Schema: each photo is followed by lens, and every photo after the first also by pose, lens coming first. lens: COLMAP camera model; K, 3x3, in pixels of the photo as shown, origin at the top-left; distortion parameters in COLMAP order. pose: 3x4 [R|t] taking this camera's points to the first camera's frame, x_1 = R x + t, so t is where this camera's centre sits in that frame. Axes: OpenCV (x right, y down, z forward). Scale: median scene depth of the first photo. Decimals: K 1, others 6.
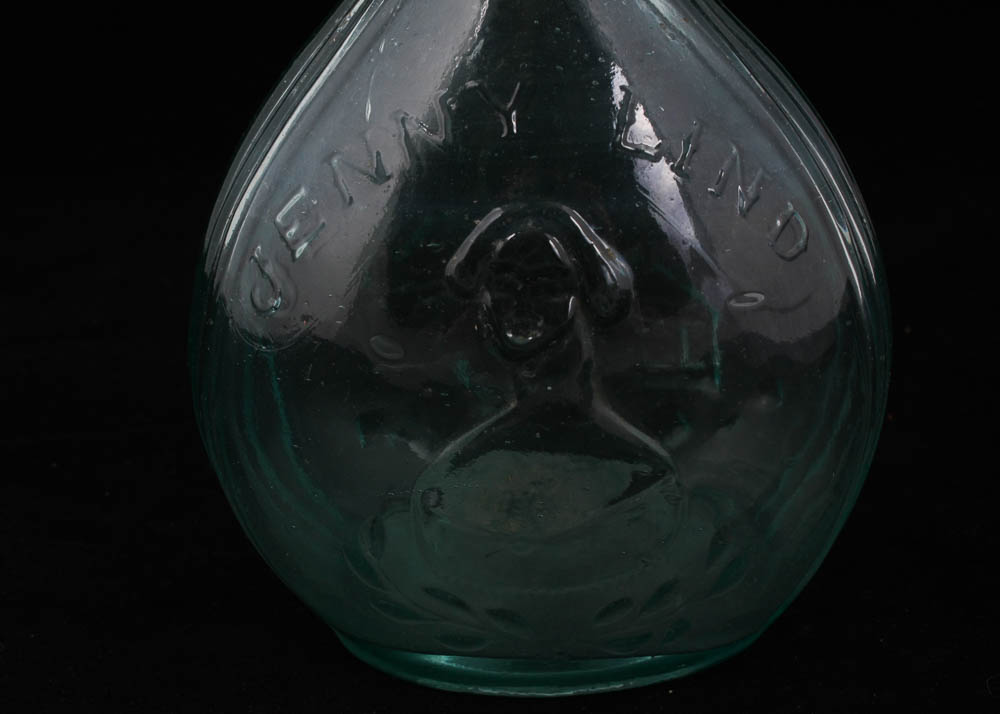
lens RADIAL K [[1440.2, 0, 500.0], [0, 1440.2, 357.0], [0, 0, 1]] dist [-0.015554, -0.003485]
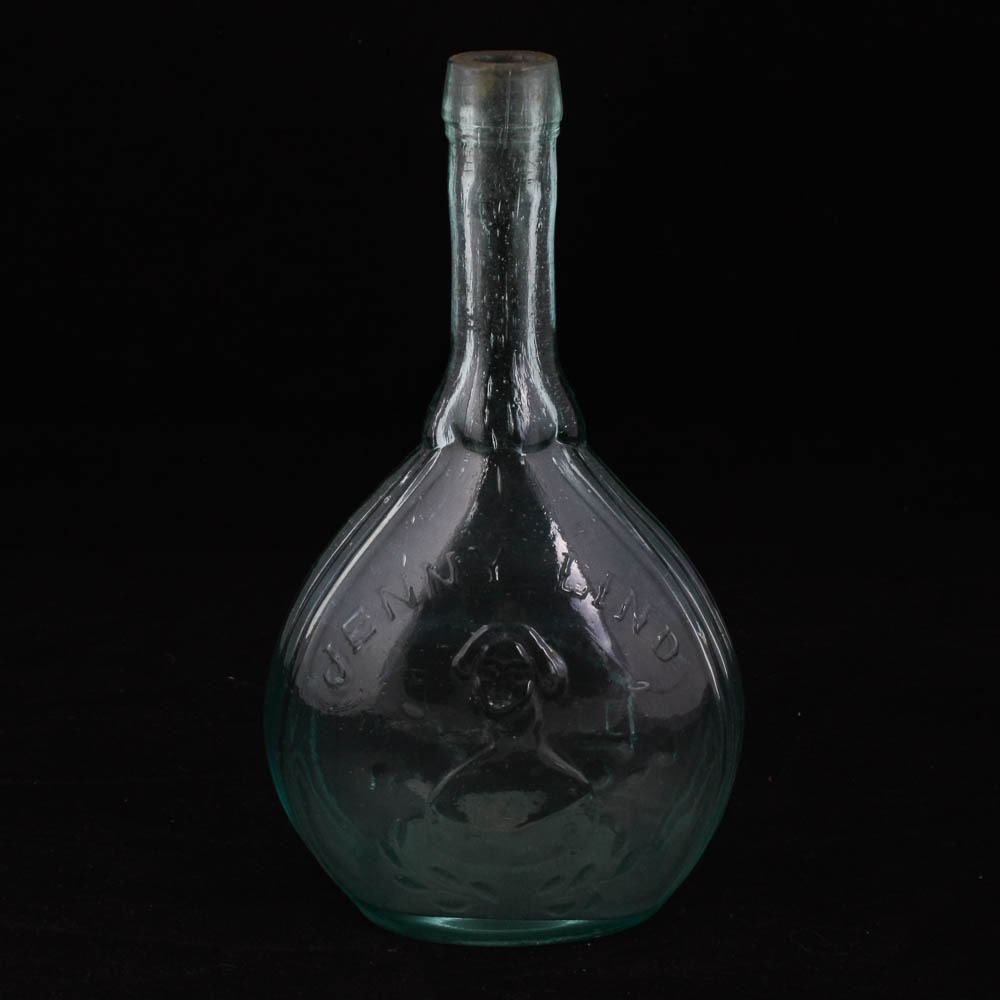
lens RADIAL K [[2100.5, 0, 500.0], [0, 2100.5, 500.0], [0, 0, 1]] dist [-0.003884, -0.269939]
pose [[0.998344, 0.030145, 0.048990, -0.103504], [-0.023942, 0.992165, -0.122616, 0.045967], [-0.052302, 0.121240, 0.991244, -1.342330]]
